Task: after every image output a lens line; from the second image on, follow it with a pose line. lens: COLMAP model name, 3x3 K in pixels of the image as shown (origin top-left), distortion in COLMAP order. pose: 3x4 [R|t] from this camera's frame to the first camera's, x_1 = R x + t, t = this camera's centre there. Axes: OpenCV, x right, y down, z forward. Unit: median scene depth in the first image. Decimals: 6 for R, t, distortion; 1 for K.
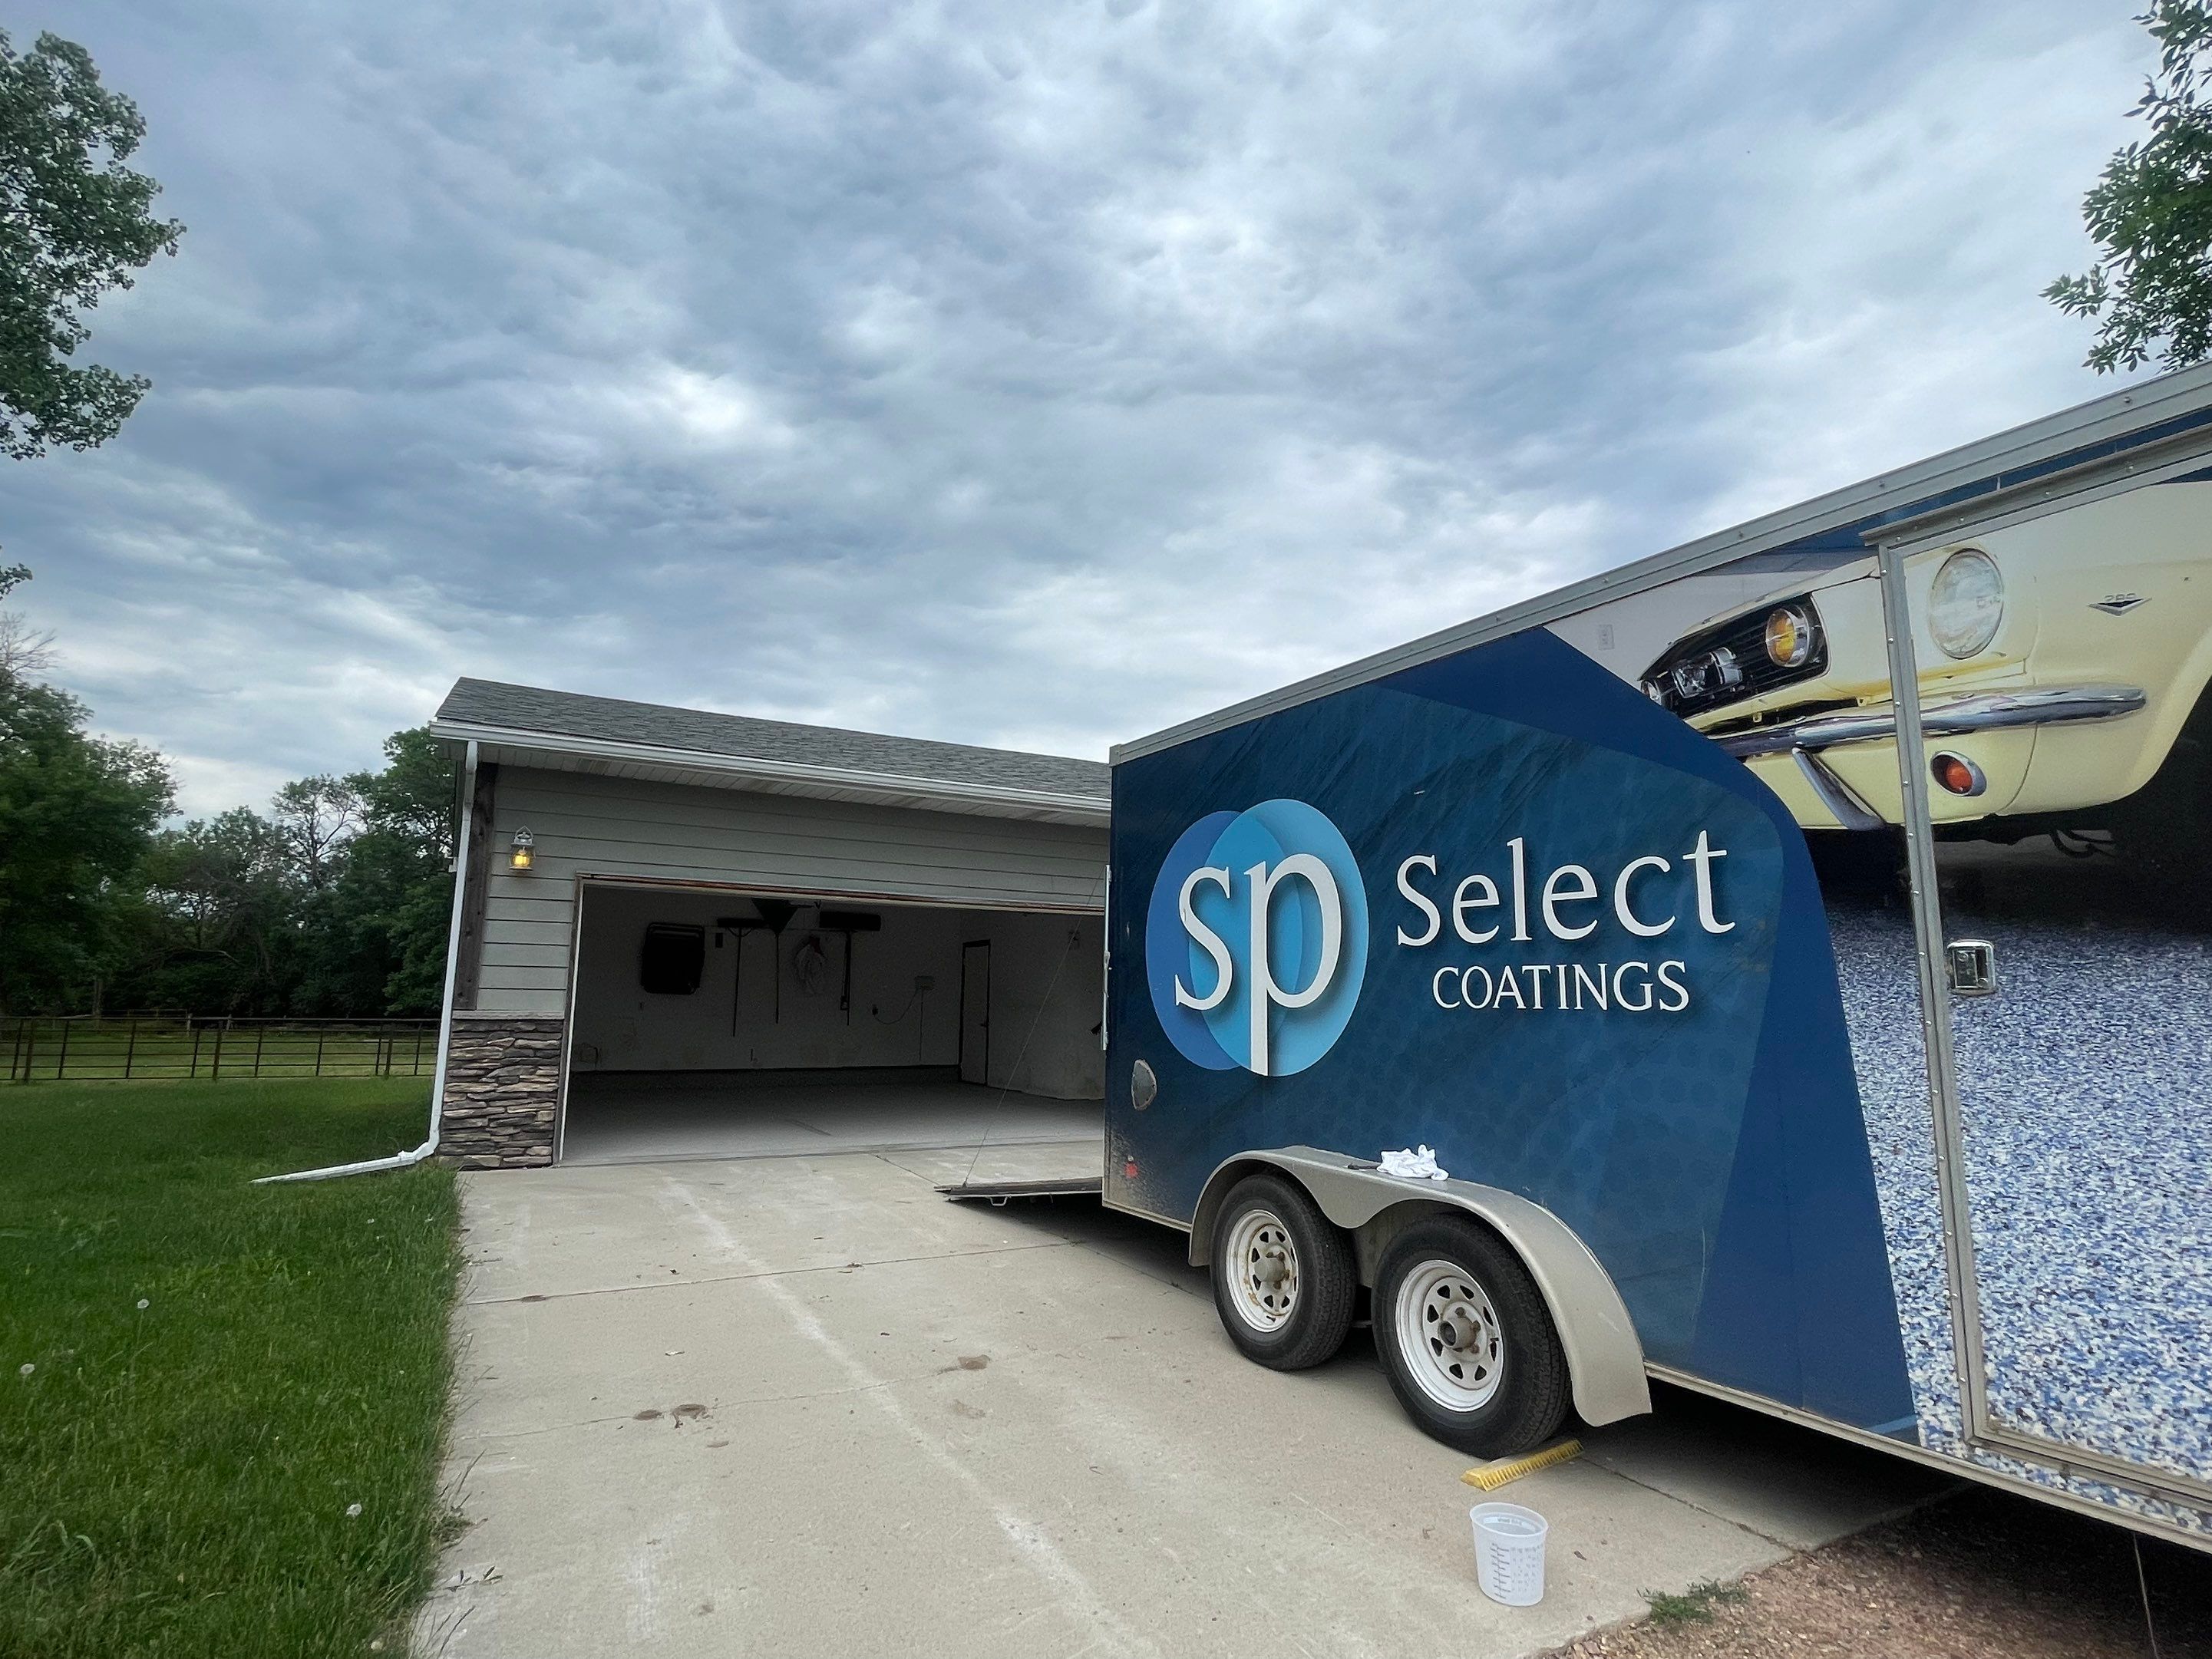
lens RADIAL K [[1137.4, 0, 1107.9], [0, 1137.4, 829.3], [0, 0, 1]] dist [0.001546, 0.000060]
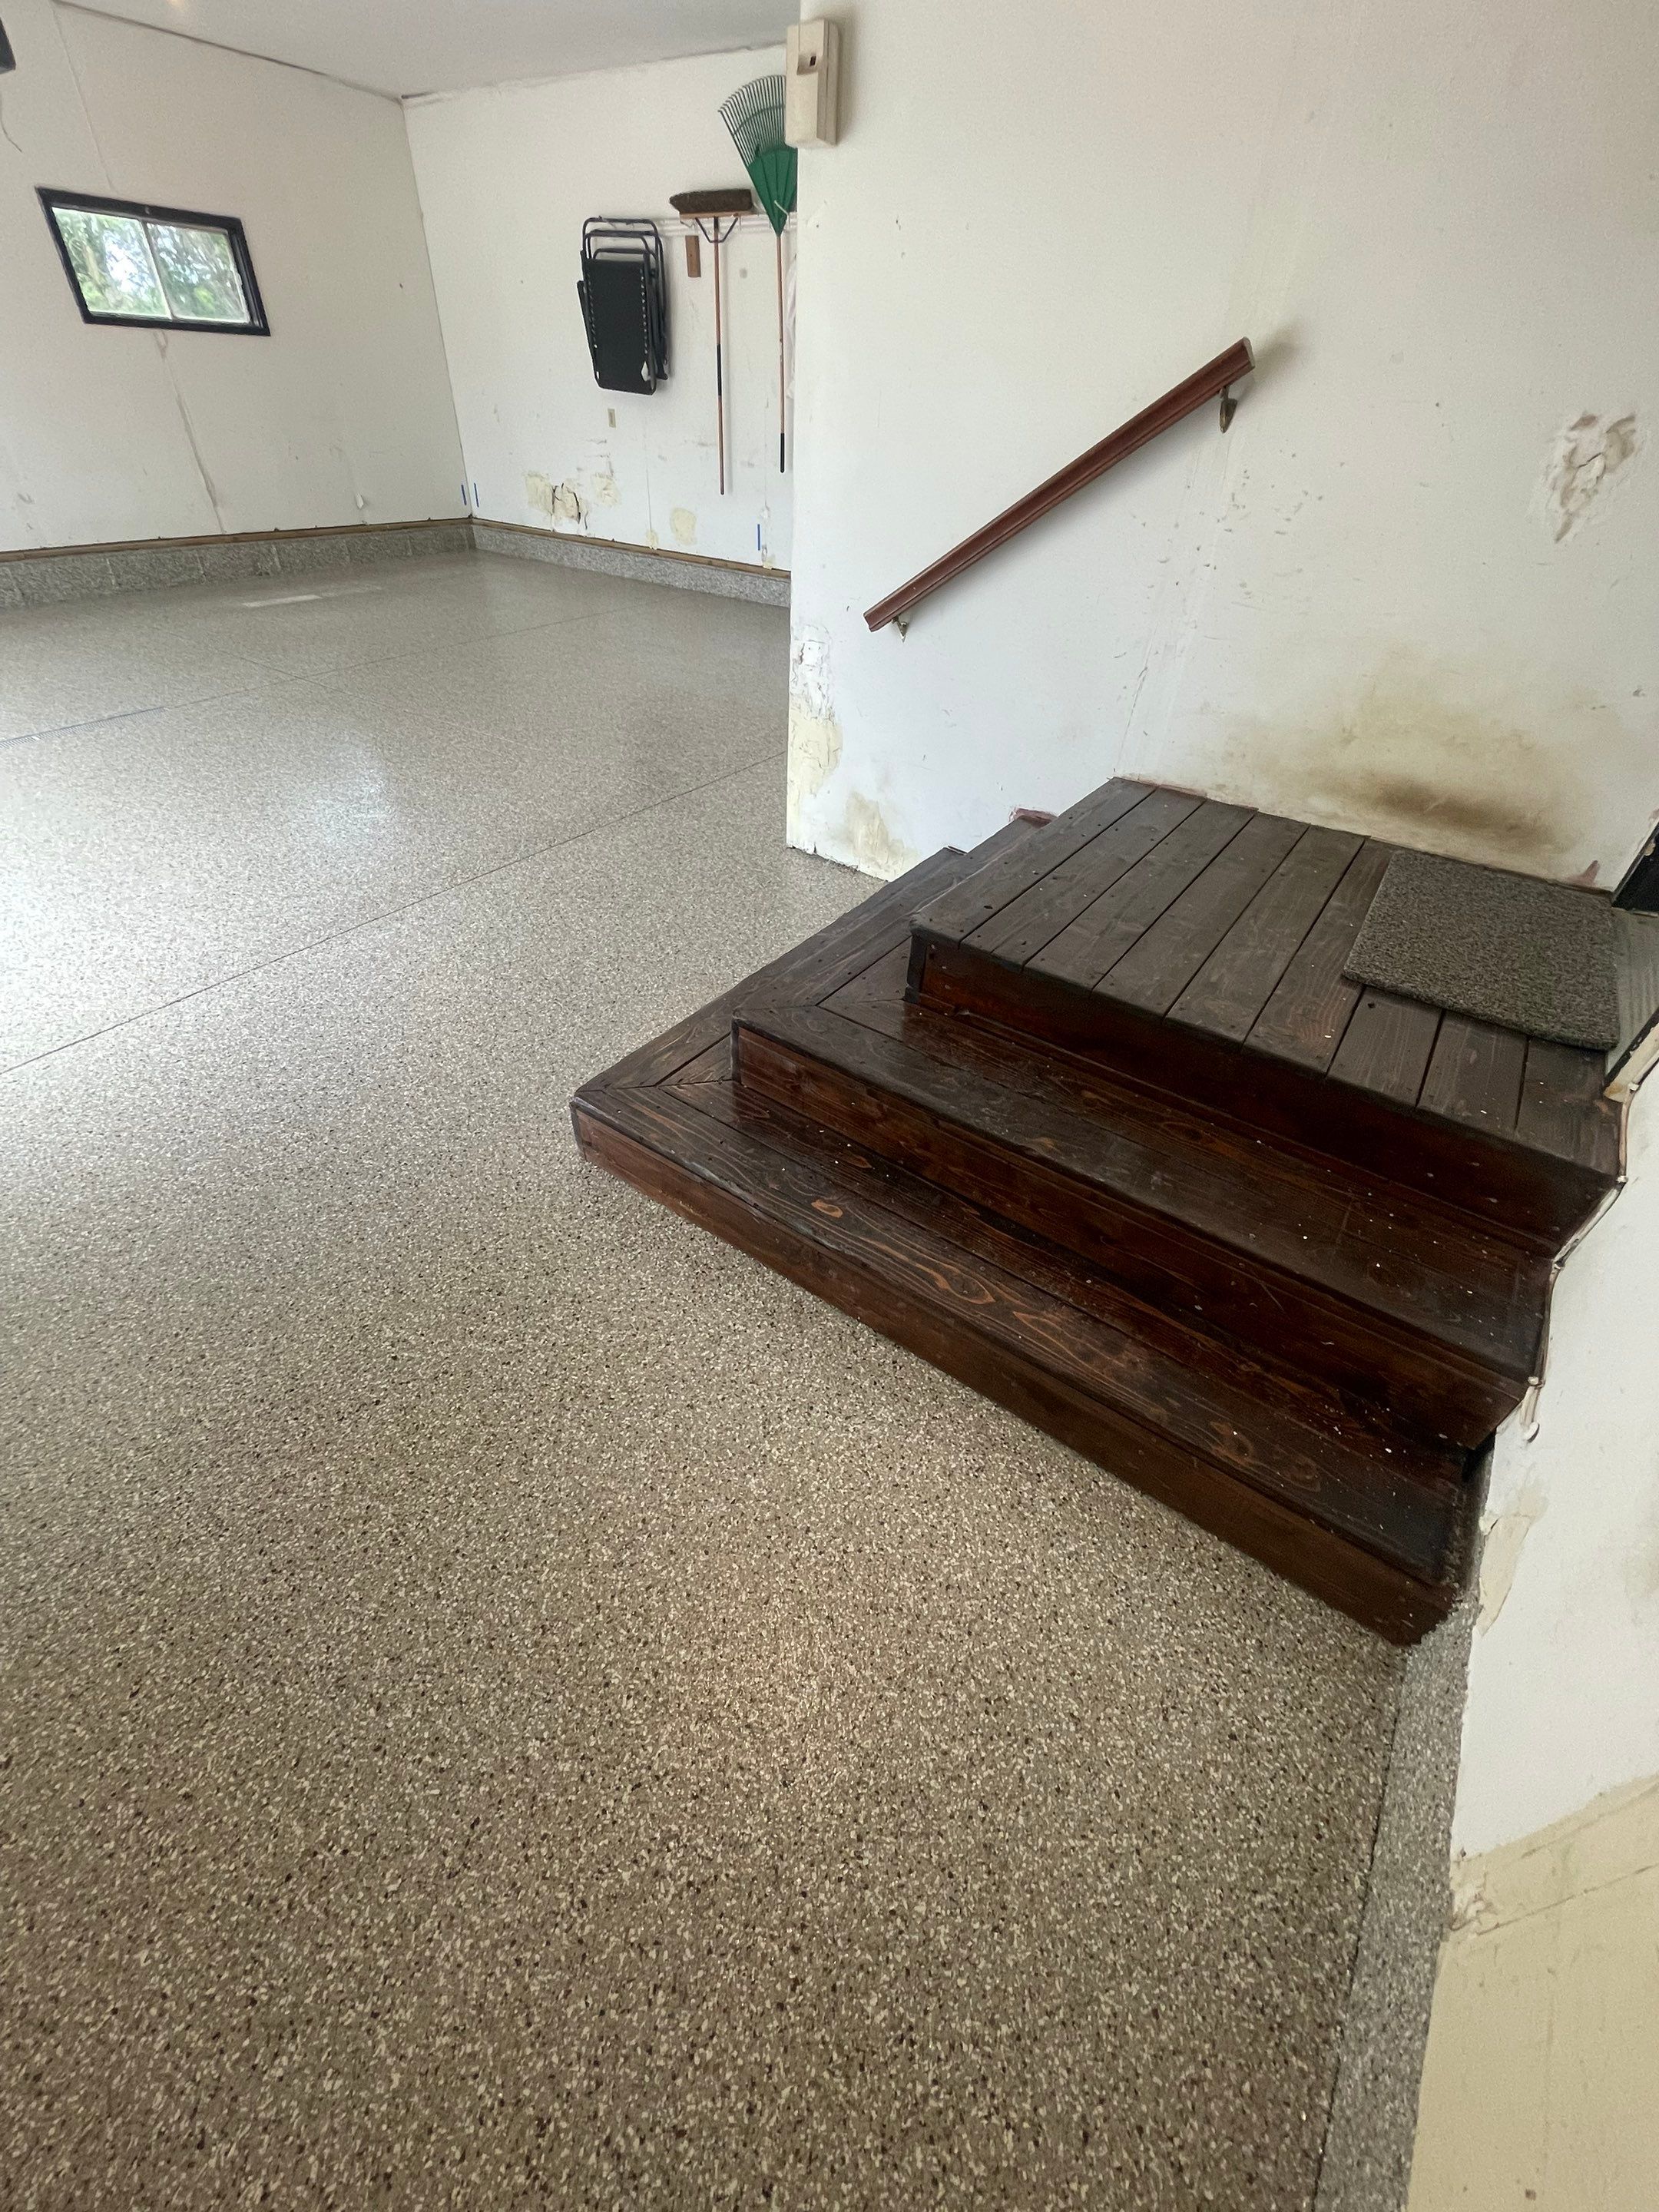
lens RADIAL K [[887.9, 0, 829.7], [0, 887.9, 1106.0], [0, 0, 1]] dist [-0.004960, 0.000405]
pose [[0.437051, 0.577582, -0.689482, 0.153484], [0.103263, 0.729281, 0.676378, 0.109958], [0.893490, -0.366809, 0.259090, 0.799814]]
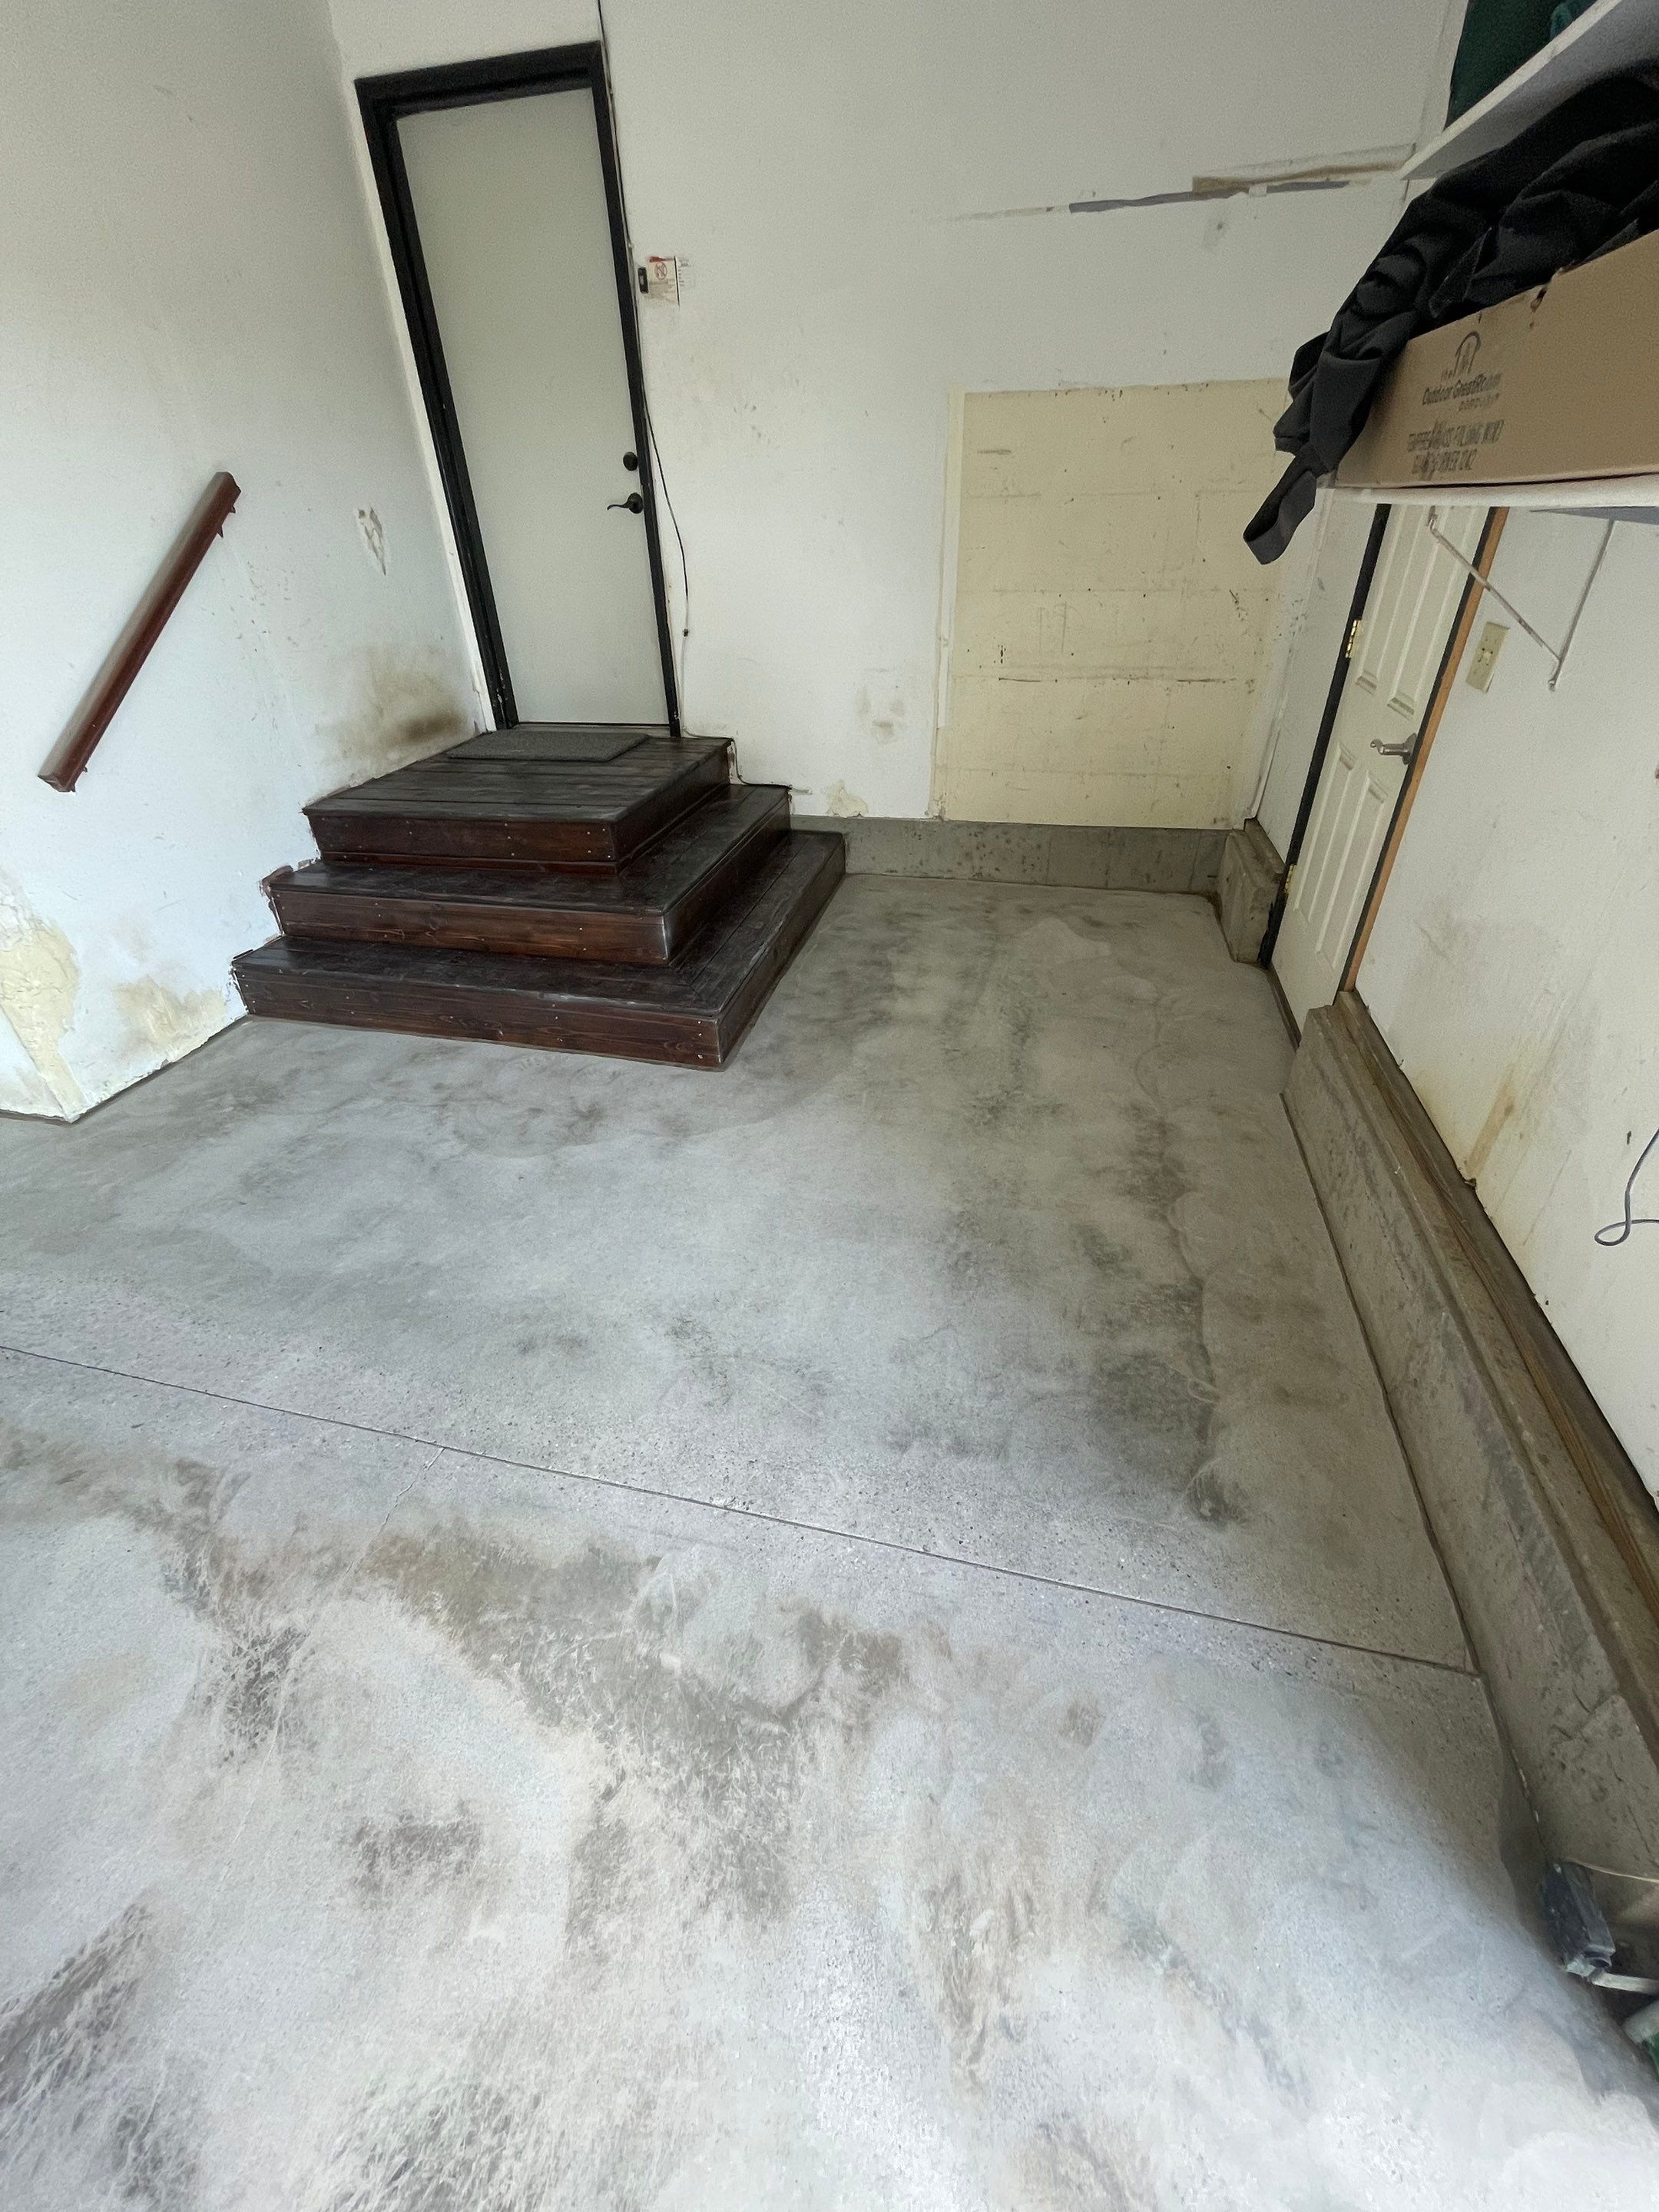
lens RADIAL K [[887.9, 0, 829.7], [0, 887.9, 1105.1], [0, 0, 1]] dist [-0.004960, 0.000405]
pose [[0.669445, -0.432597, 0.603906, -0.036639], [-0.088271, 0.760863, 0.642881, 0.094646], [-0.737598, -0.483681, 0.471170, 0.700819]]
